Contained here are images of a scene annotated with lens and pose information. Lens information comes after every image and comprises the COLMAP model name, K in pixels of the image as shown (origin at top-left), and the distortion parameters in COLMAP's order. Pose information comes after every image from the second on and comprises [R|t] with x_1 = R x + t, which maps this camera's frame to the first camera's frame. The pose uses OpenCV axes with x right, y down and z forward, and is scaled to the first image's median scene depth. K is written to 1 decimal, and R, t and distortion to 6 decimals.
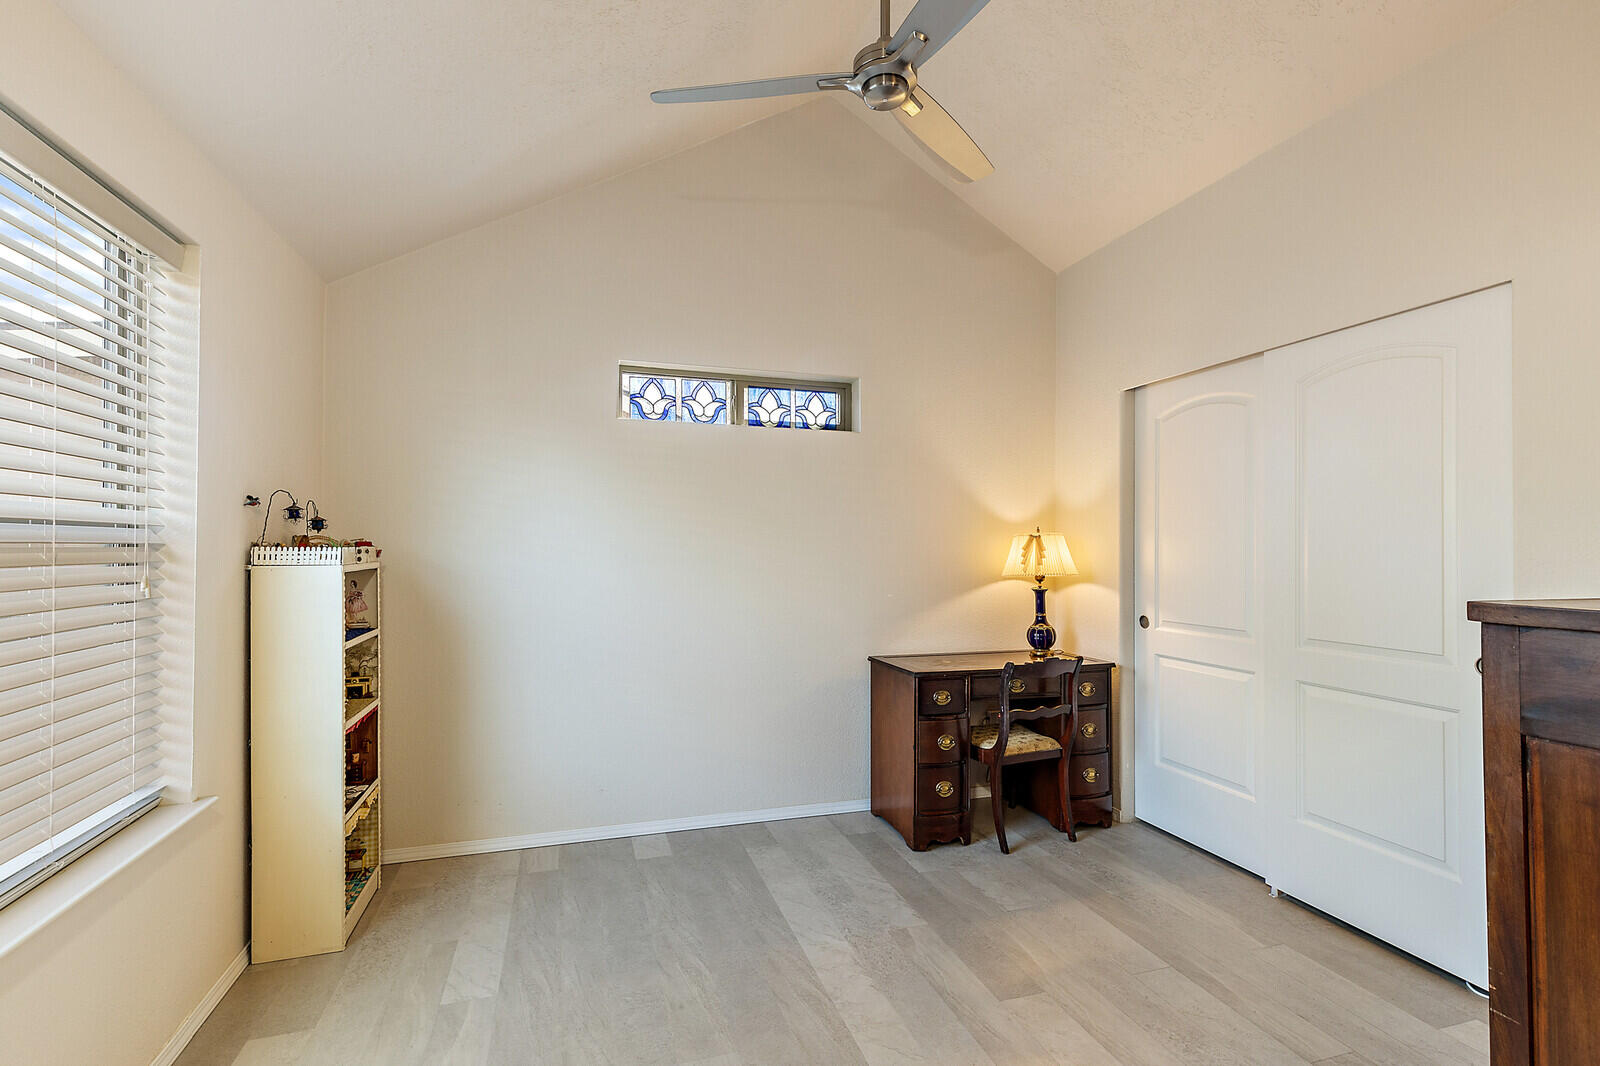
lens RADIAL K [[726.0, 0, 800.0], [0, 726.0, 533.0], [0, 0, 1]] dist [0.001299, -0.000038]
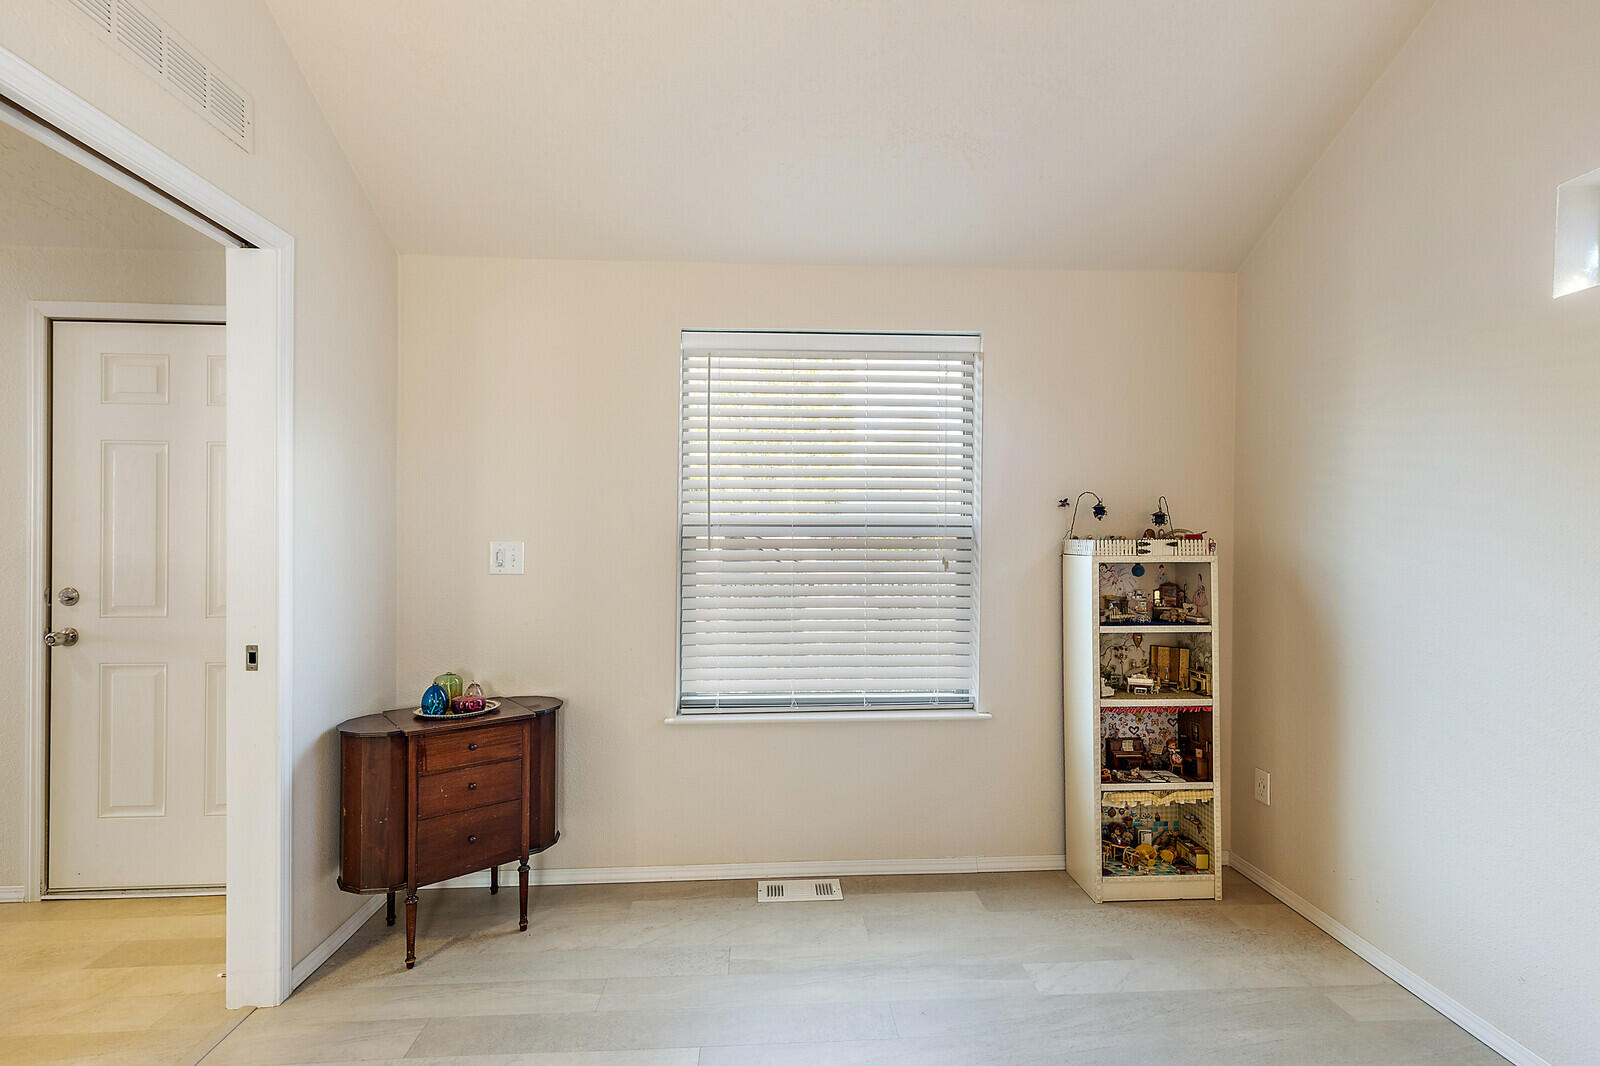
lens RADIAL K [[726.0, 0, 800.0], [0, 726.0, 533.0], [0, 0, 1]] dist [0.001299, -0.000038]
pose [[-0.241554, -0.009481, -0.970341, 0.545079], [0.017334, 0.999751, -0.014084, 0.016303], [0.970233, -0.020222, -0.241329, 0.816138]]
